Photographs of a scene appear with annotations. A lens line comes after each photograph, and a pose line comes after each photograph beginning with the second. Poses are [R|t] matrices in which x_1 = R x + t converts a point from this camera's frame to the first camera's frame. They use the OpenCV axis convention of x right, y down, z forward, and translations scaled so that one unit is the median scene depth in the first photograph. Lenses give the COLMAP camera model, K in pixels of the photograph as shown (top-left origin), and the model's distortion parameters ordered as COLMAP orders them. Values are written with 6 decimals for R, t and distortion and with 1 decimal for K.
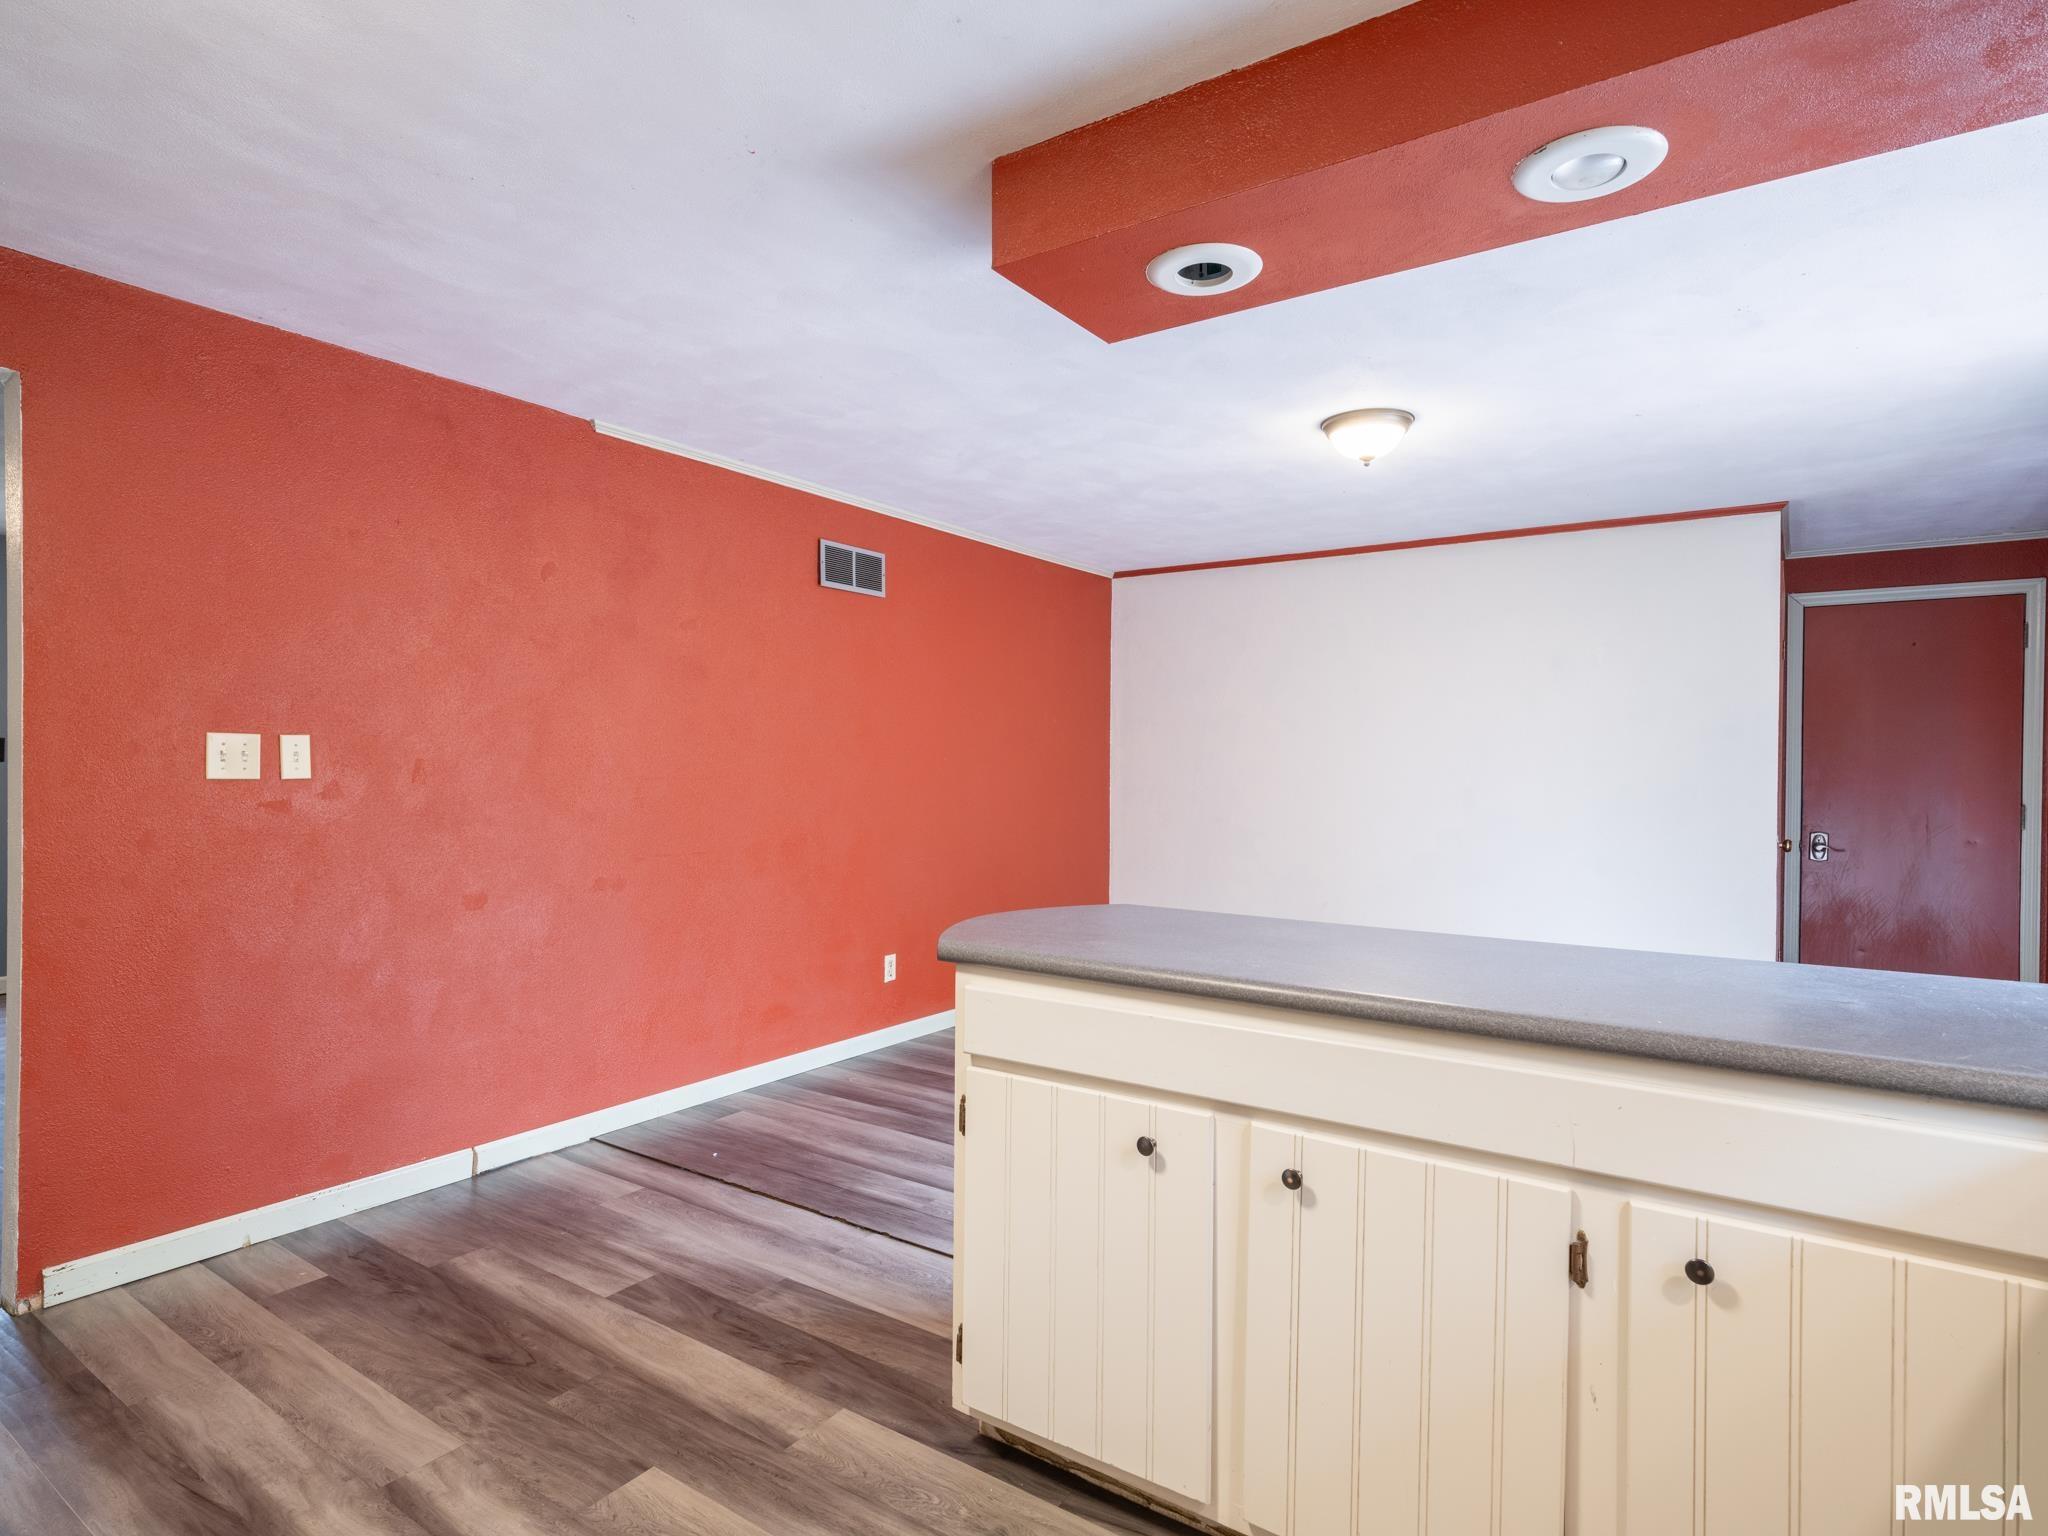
lens RADIAL K [[1106.0, 0, 1052.5], [0, 1106.0, 771.9], [0, 0, 1]] dist [0.006354, -0.004313]
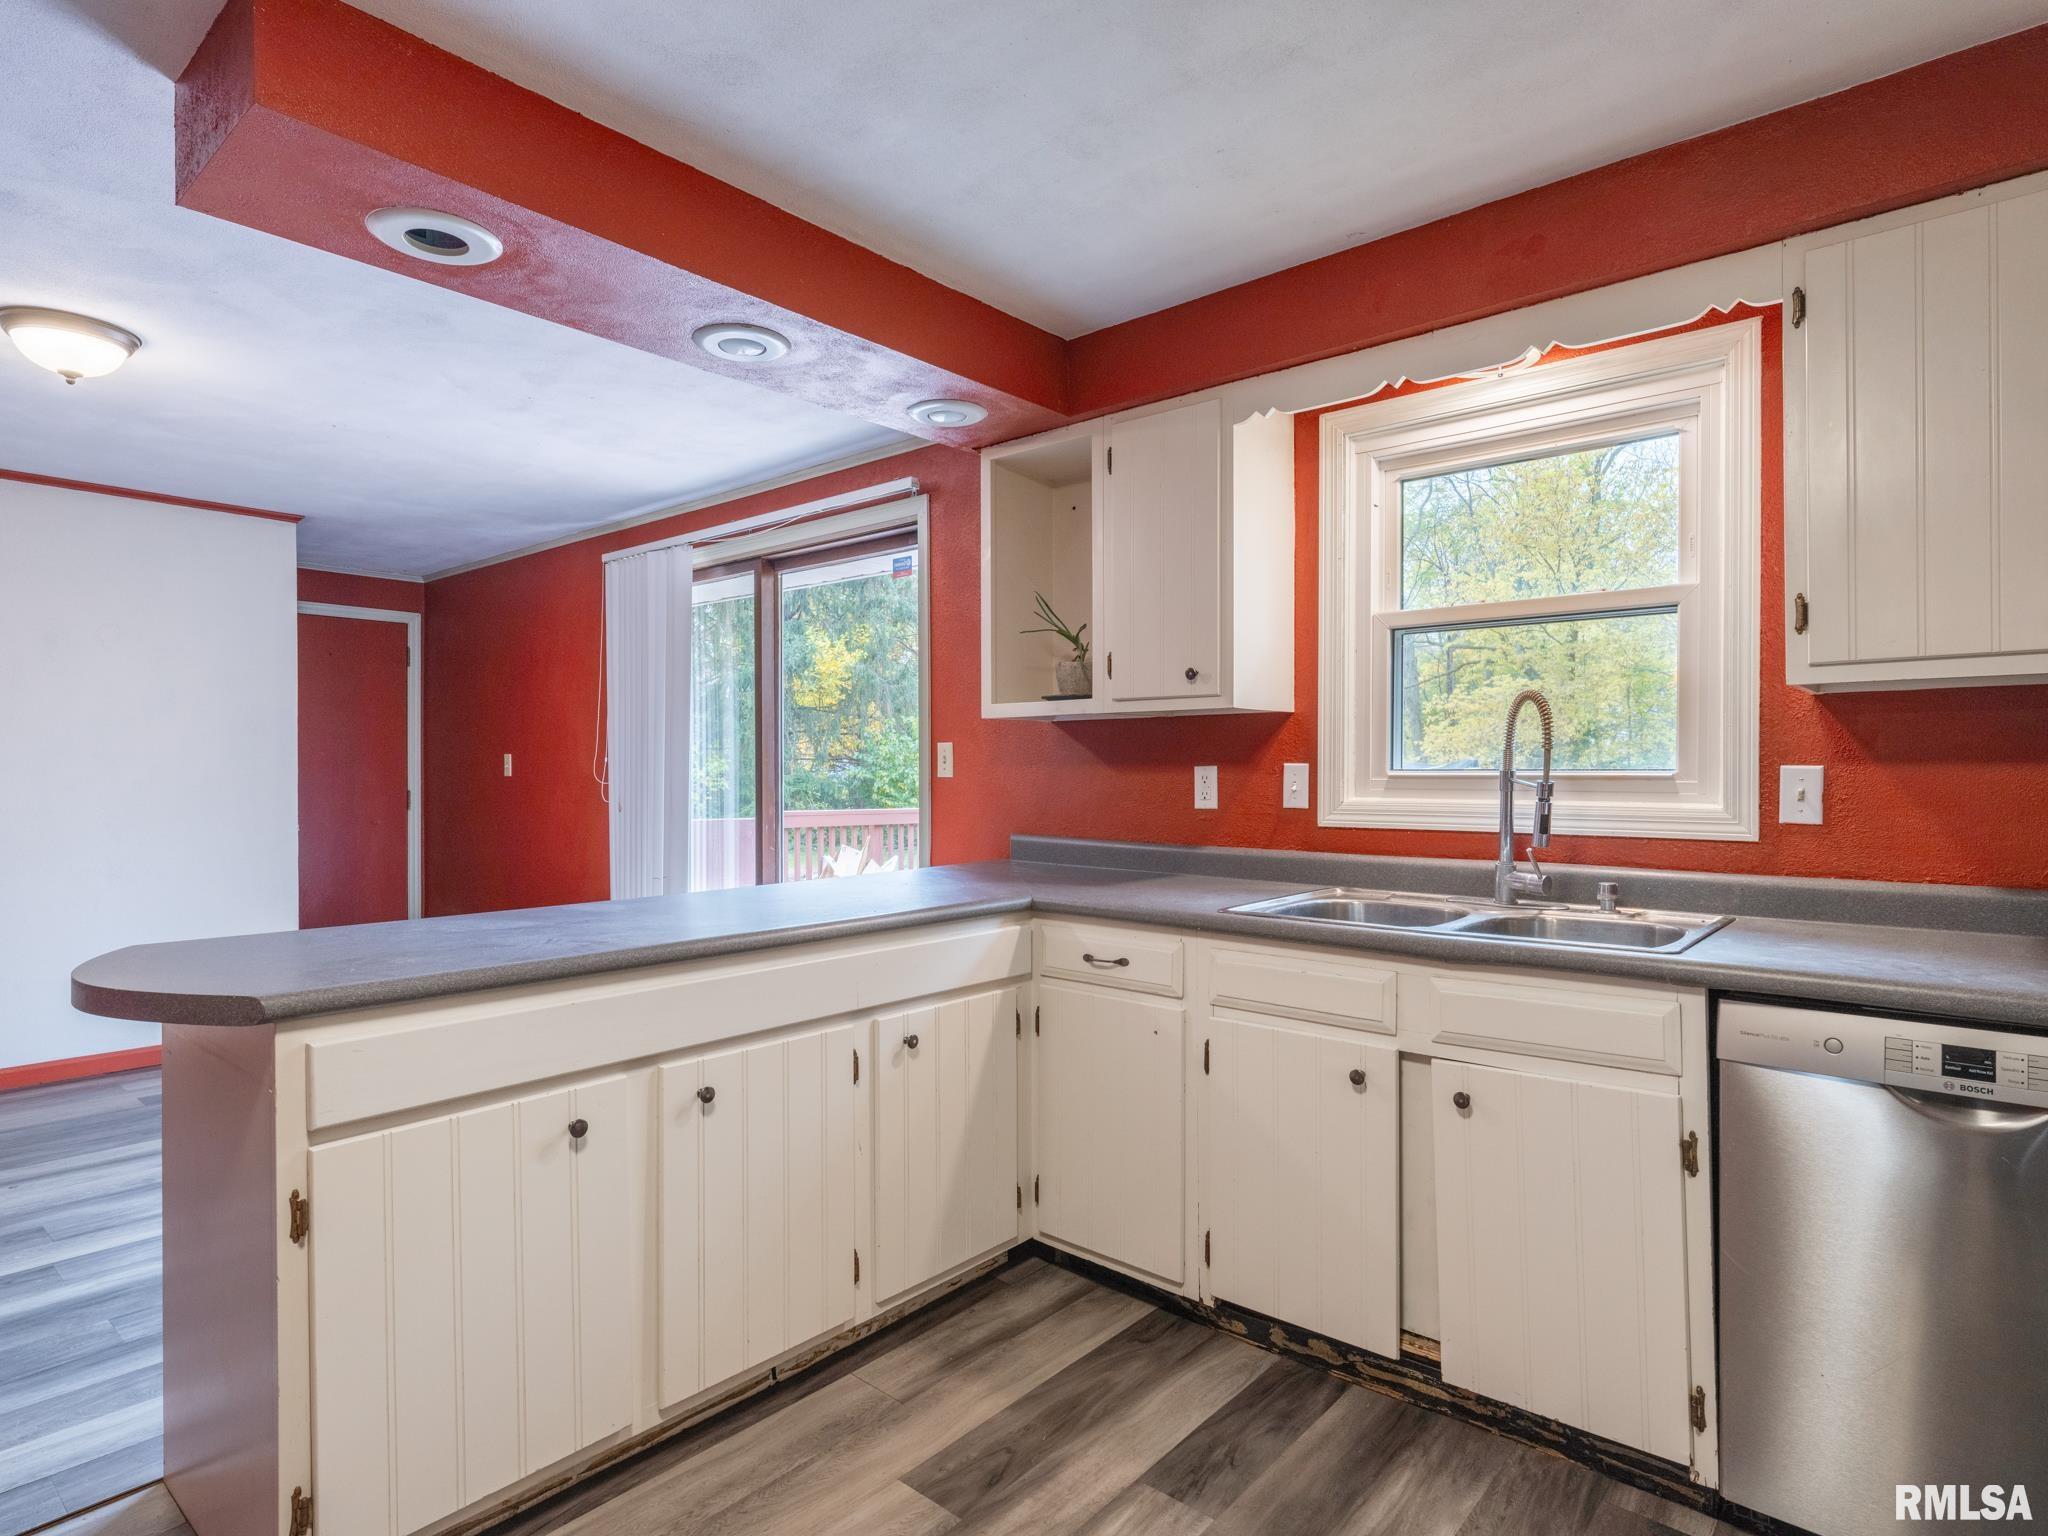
lens RADIAL K [[1106.0, 0, 1028.5], [0, 1106.0, 771.0], [0, 0, 1]] dist [0.006354, -0.004313]
pose [[0.109169, -0.010111, 0.993972, -0.436836], [0.004957, 0.999941, 0.009627, -0.001739], [-0.994011, 0.003876, 0.109213, 0.228323]]
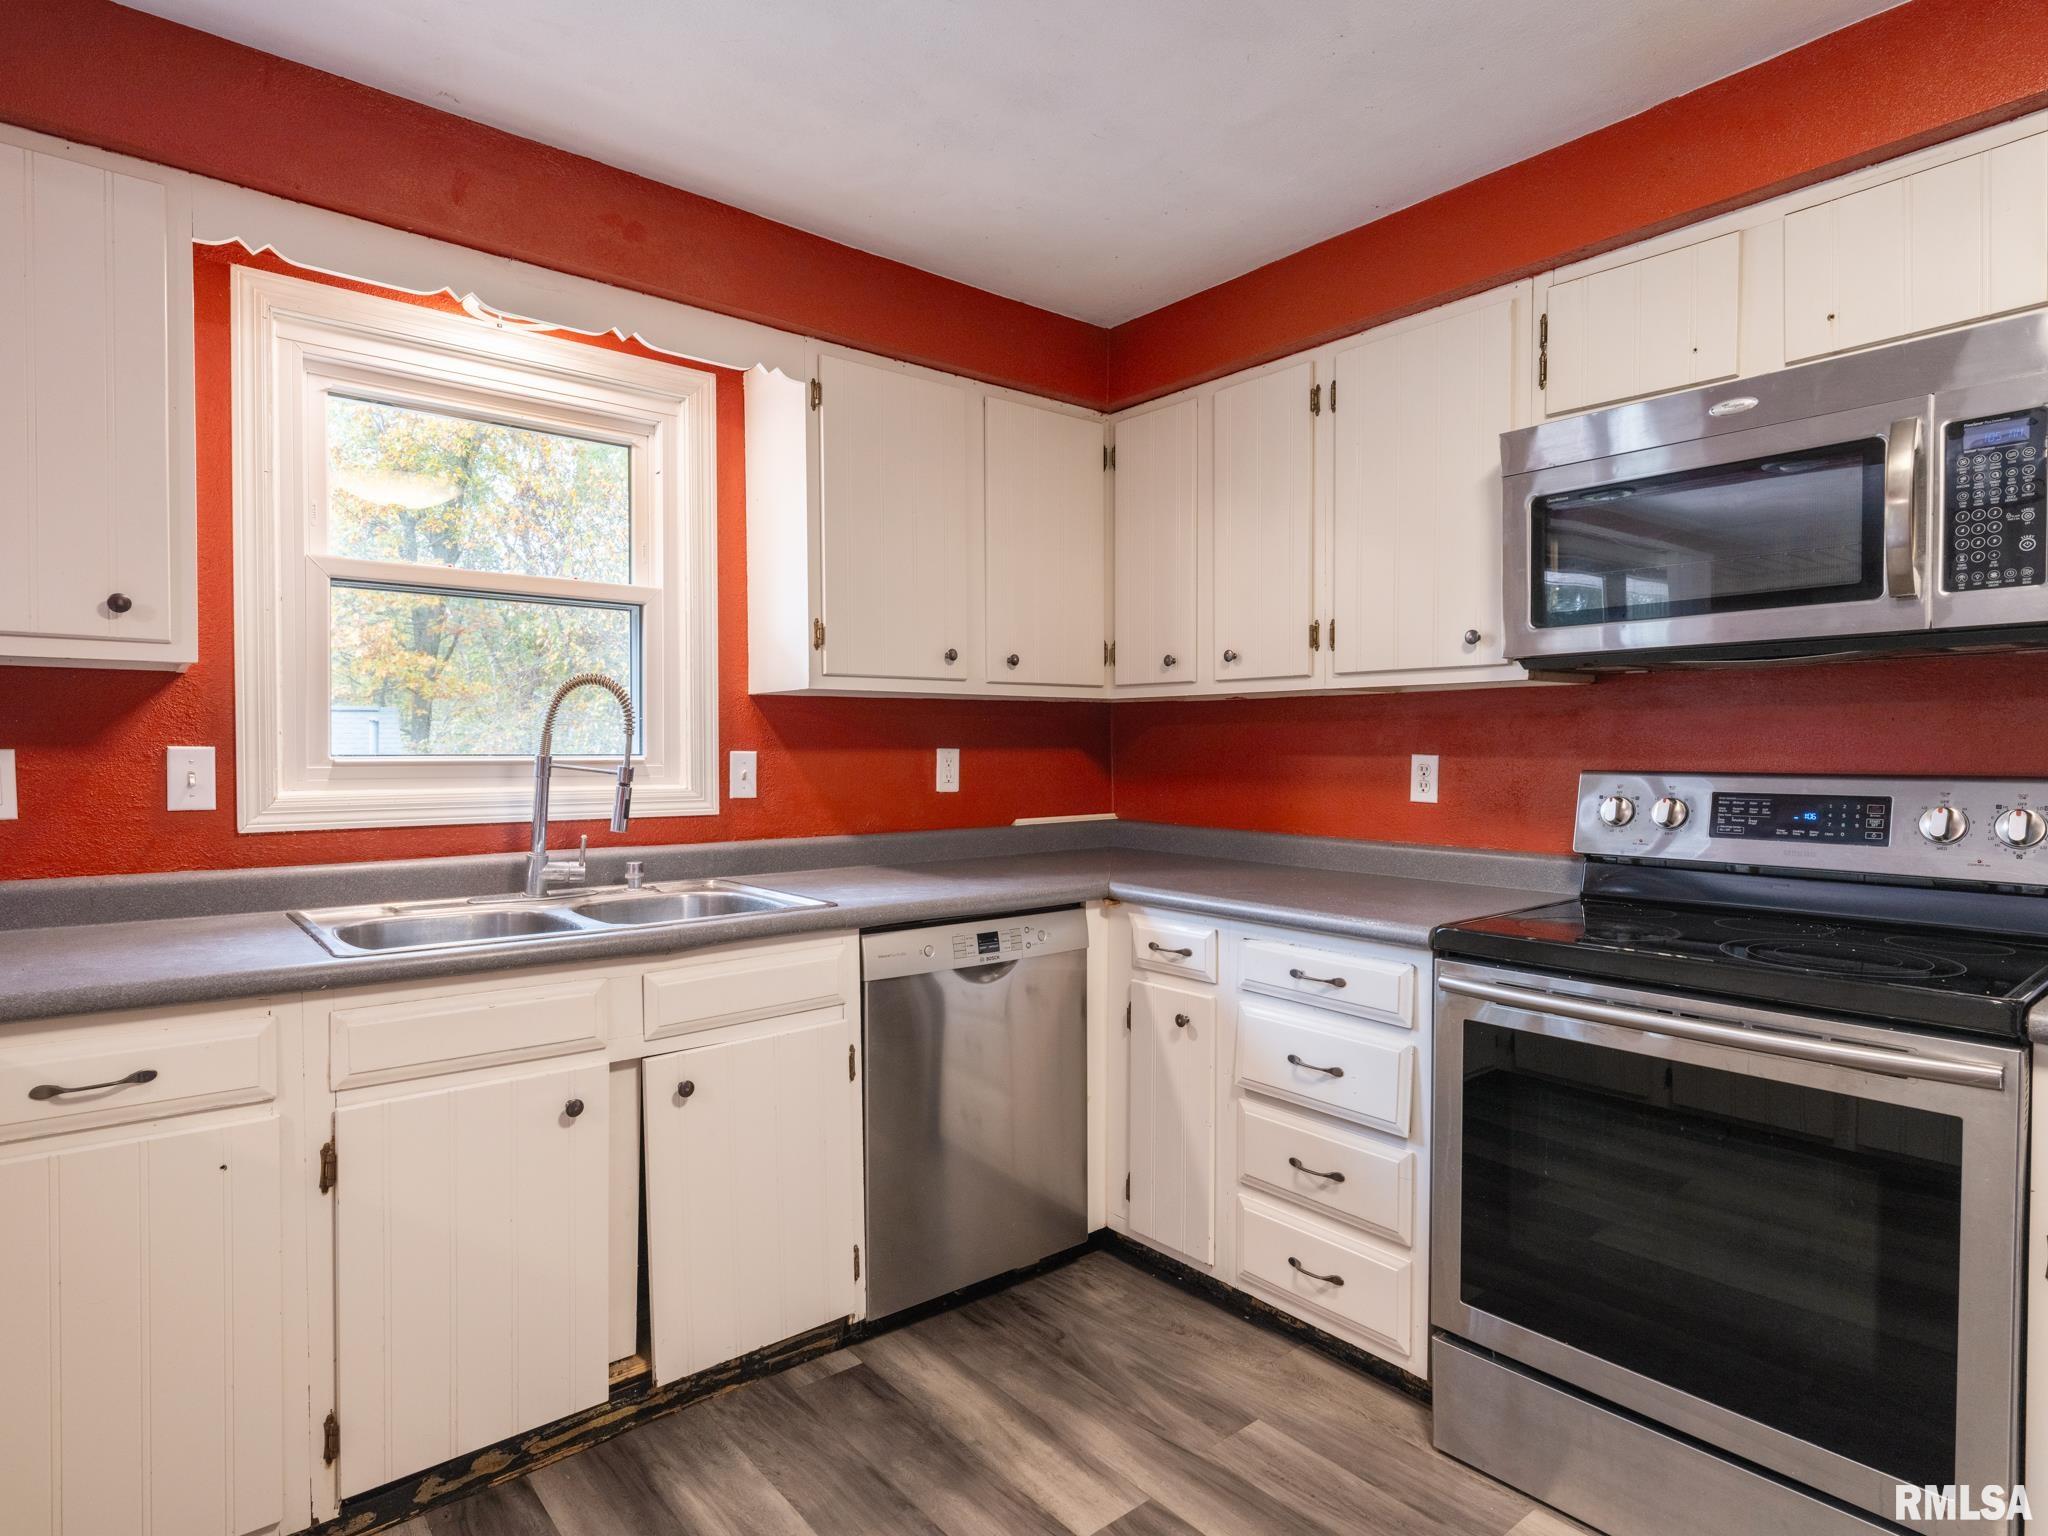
lens RADIAL K [[1106.0, 0, 1015.7], [0, 1106.0, 772.7], [0, 0, 1]] dist [0.006354, -0.004313]
pose [[-0.959198, -0.013339, 0.282421, -0.170159], [-0.006768, 0.999684, 0.024228, -0.001664], [-0.282655, 0.021327, -0.958985, 0.555267]]
